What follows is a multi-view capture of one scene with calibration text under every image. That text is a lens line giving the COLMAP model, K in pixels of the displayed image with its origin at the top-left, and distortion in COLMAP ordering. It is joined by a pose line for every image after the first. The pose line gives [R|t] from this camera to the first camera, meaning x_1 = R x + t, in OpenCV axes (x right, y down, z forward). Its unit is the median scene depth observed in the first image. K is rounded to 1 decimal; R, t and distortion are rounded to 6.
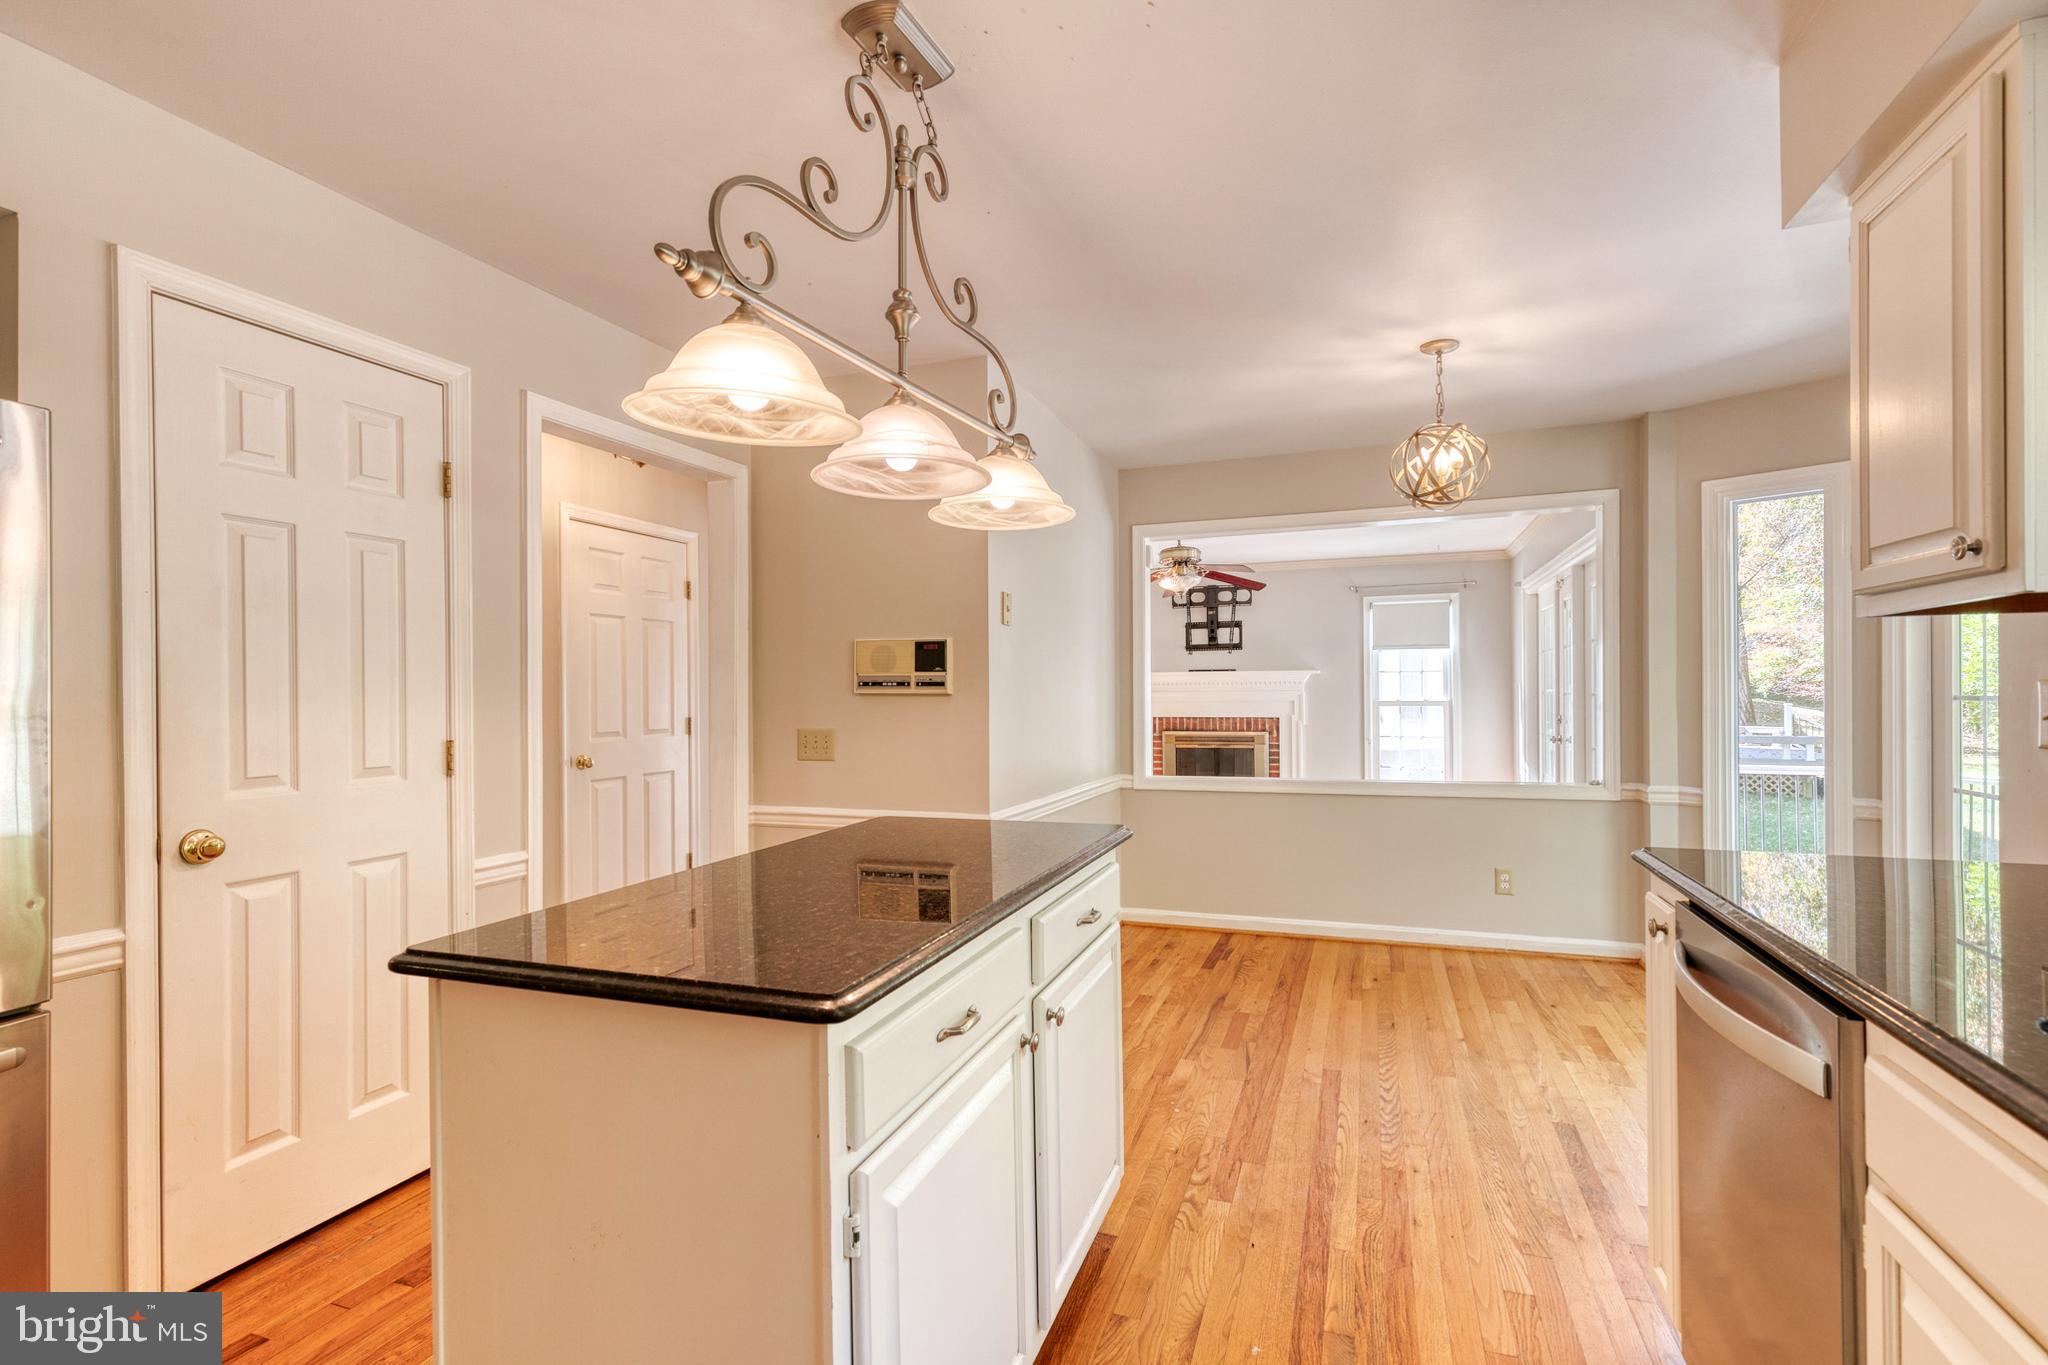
lens RADIAL K [[914.7, 0, 1024.0], [0, 914.7, 682.5], [0, 0, 1]] dist [0.004050, 0.000003]
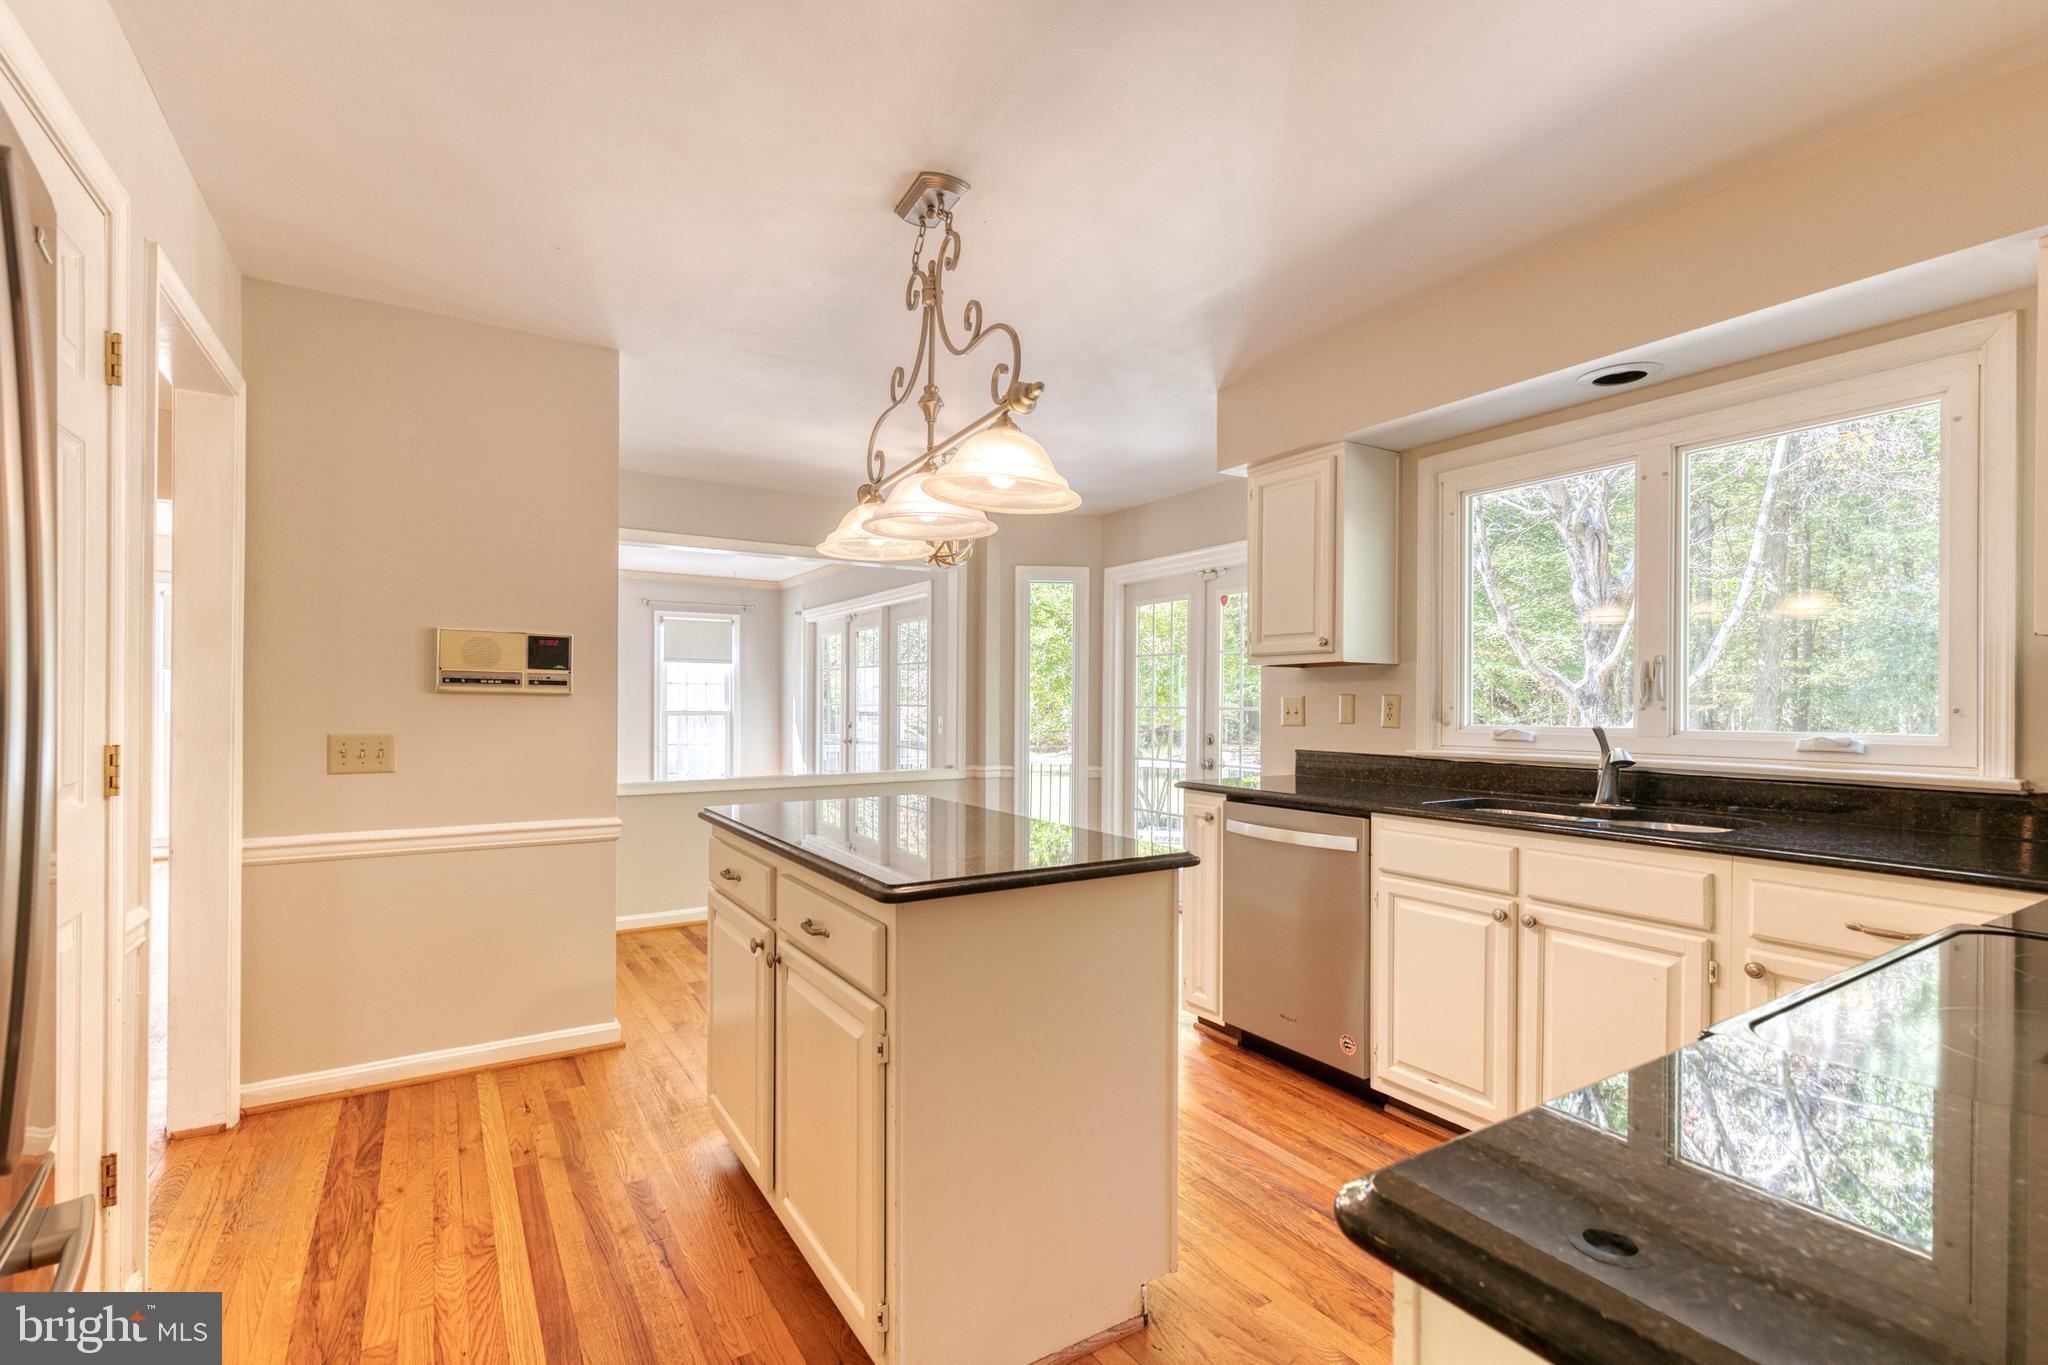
lens RADIAL K [[937.7, 0, 1038.2], [0, 937.7, 691.8], [0, 0, 1]] dist [0.003843, -0.001137]
pose [[0.599612, 0.022827, 0.799965, -0.531329], [-0.018777, 0.999719, -0.014454, 0.014303], [-0.800071, -0.006354, 0.599872, 0.032029]]
